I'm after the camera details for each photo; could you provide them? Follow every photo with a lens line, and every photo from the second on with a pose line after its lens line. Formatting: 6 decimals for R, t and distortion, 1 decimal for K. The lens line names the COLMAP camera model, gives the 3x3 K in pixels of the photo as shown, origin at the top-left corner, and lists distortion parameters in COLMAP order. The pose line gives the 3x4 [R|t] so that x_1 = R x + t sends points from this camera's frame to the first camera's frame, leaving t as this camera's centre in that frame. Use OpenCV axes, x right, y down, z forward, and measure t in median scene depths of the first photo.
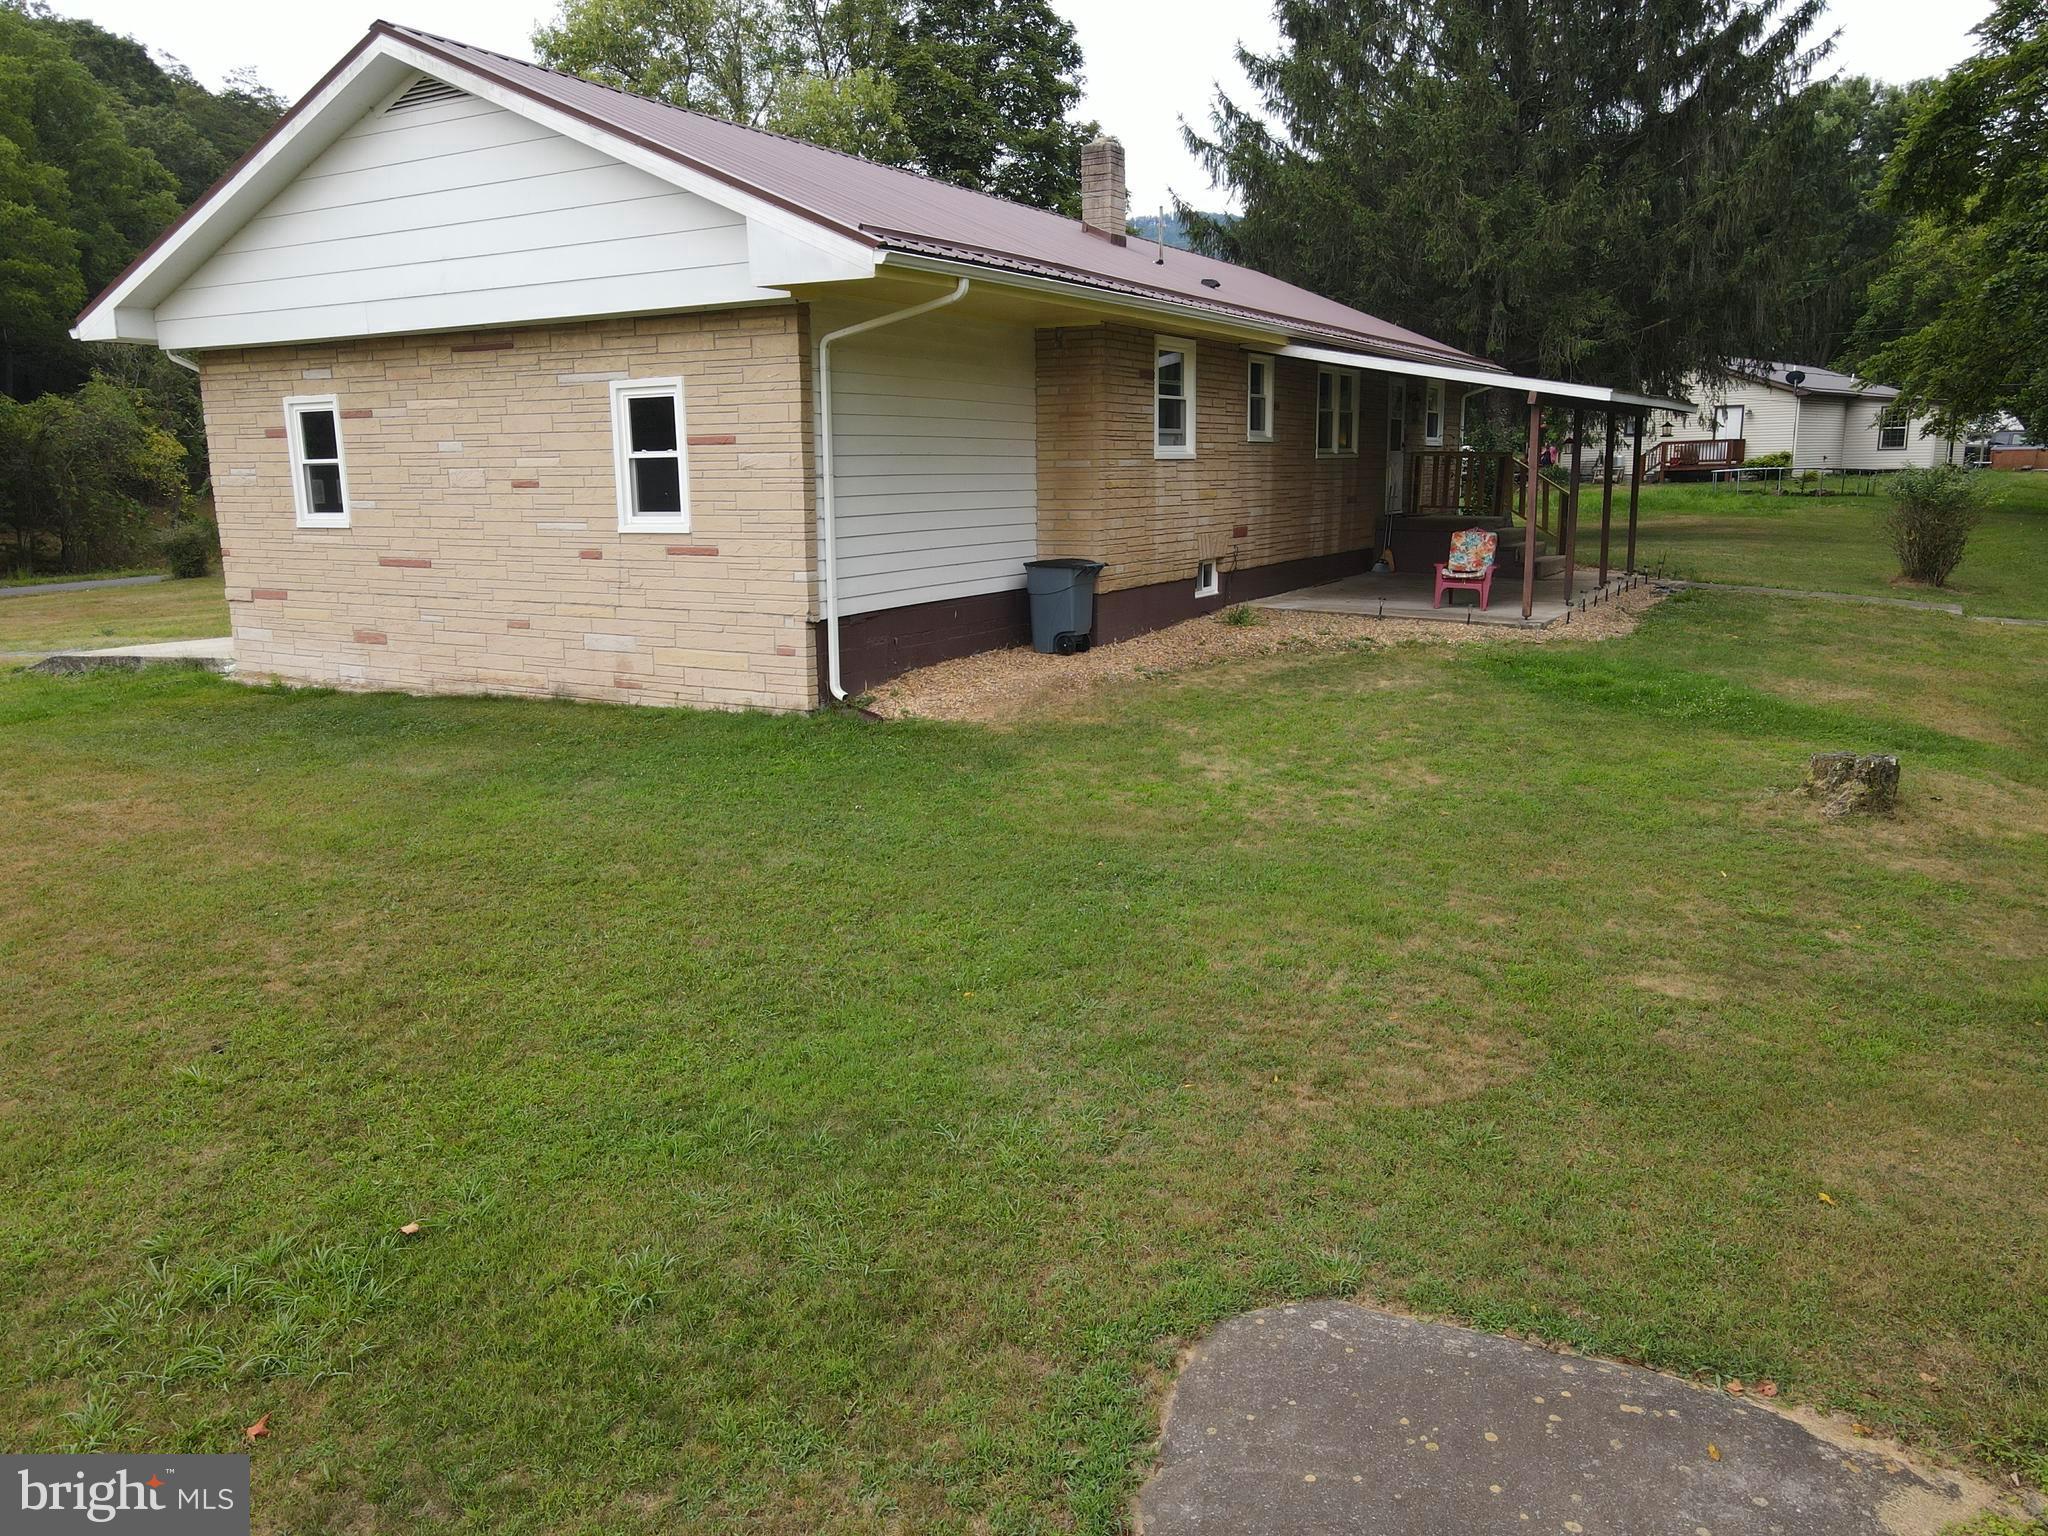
lens RADIAL K [[1506.3, 0, 1019.9], [0, 1506.3, 766.0], [0, 0, 1]] dist [-0.002012, 0.029053]
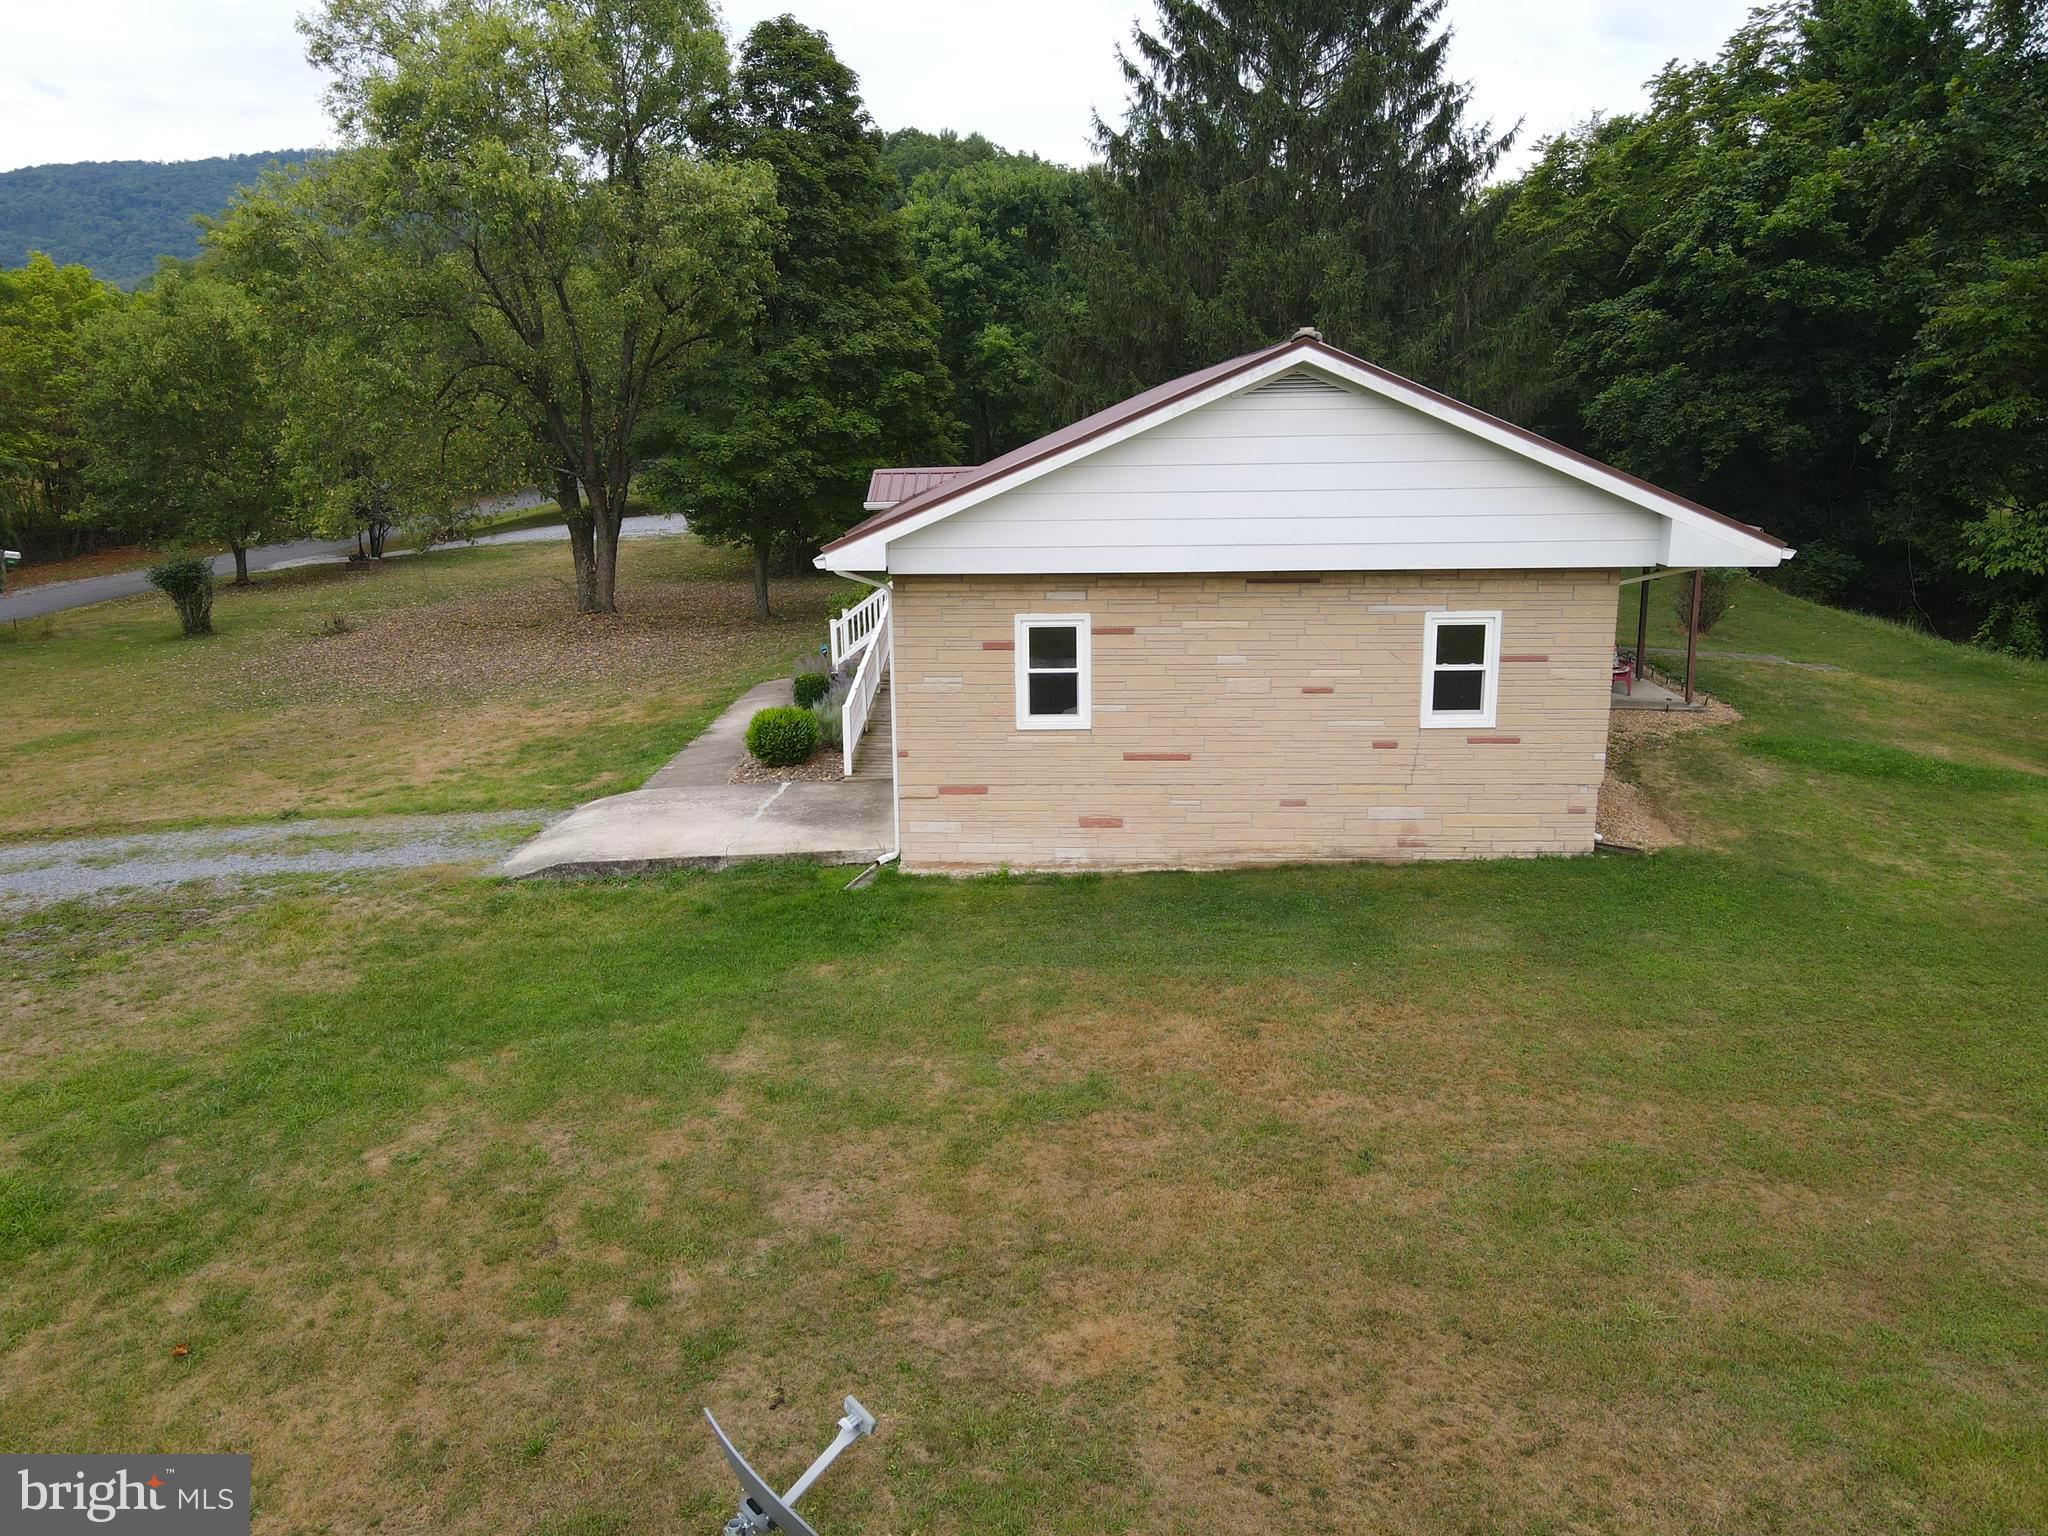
lens RADIAL K [[1507.7, 0, 1020.1], [0, 1507.7, 764.4], [0, 0, 1]] dist [-0.010061, 0.047349]
pose [[0.878883, -0.103878, 0.465590, -1.061703], [0.092236, 0.994590, 0.047792, -0.198526], [-0.468035, 0.000940, 0.883709, 0.034103]]
